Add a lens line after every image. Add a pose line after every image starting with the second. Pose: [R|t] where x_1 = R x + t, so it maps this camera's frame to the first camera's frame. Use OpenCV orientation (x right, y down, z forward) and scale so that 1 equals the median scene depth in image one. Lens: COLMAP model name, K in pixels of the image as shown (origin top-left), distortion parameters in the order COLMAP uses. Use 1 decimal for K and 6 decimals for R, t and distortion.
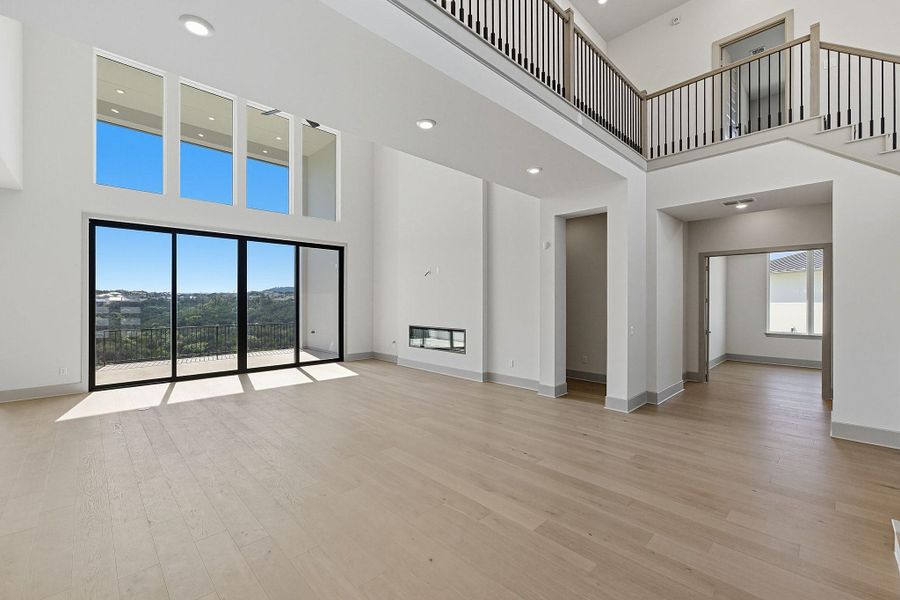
lens RADIAL K [[374.7, 0, 451.9], [0, 374.7, 302.5], [0, 0, 1]] dist [-0.006957, -0.000499]
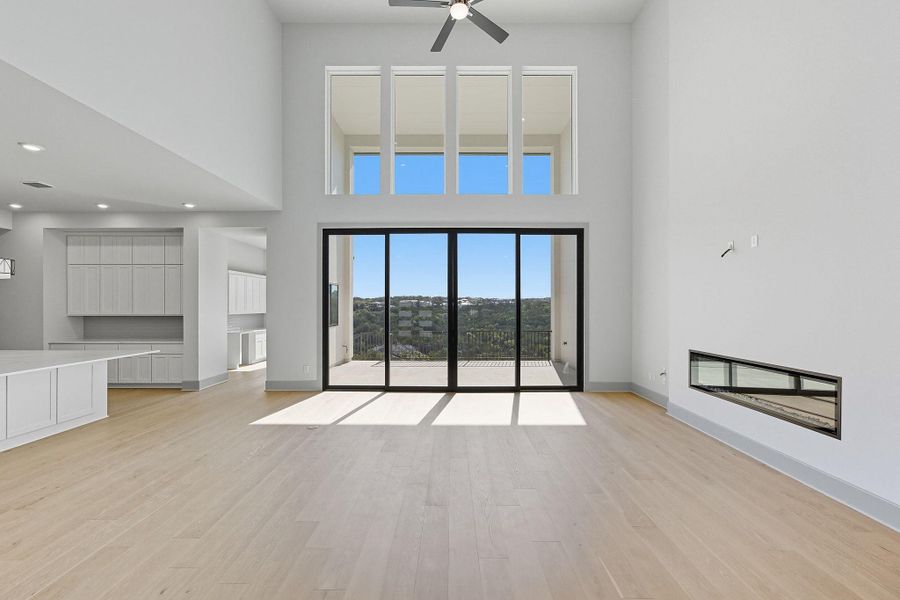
lens RADIAL K [[360.6, 0, 450.9], [0, 360.6, 305.5], [0, 0, 1]] dist [-0.009913, 0.000442]
pose [[0.714439, -0.000130, -0.699698, 0.007686], [-0.002239, 0.999994, -0.002473, -0.001644], [0.699695, 0.003334, 0.714434, 0.373873]]
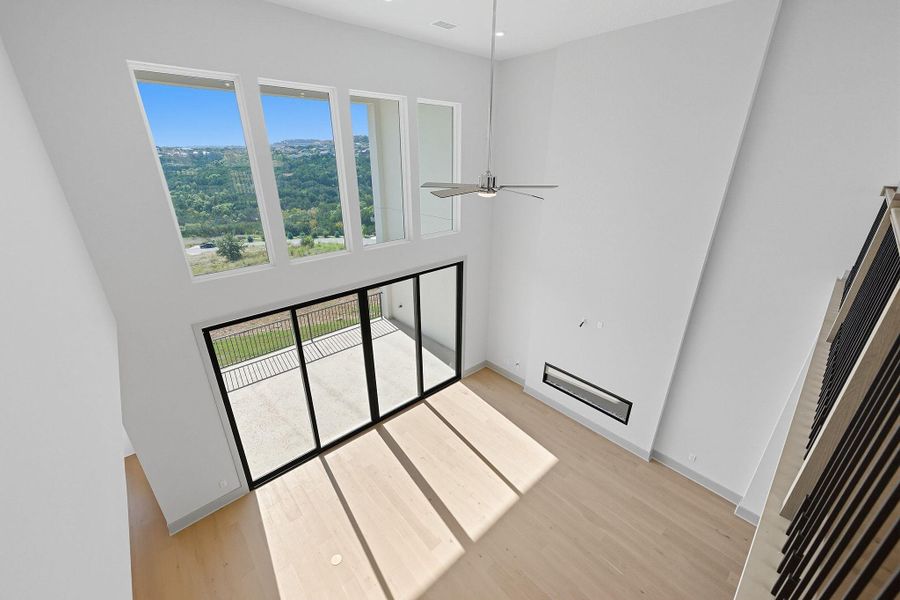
lens RADIAL K [[360.6, 0, 450.6], [0, 360.6, 304.7], [0, 0, 1]] dist [-0.009913, 0.000442]
pose [[0.998988, 0.012929, -0.043083, -0.306874], [0.004715, 0.922428, 0.386141, -0.400863], [0.044734, -0.385953, 0.921433, 0.256479]]
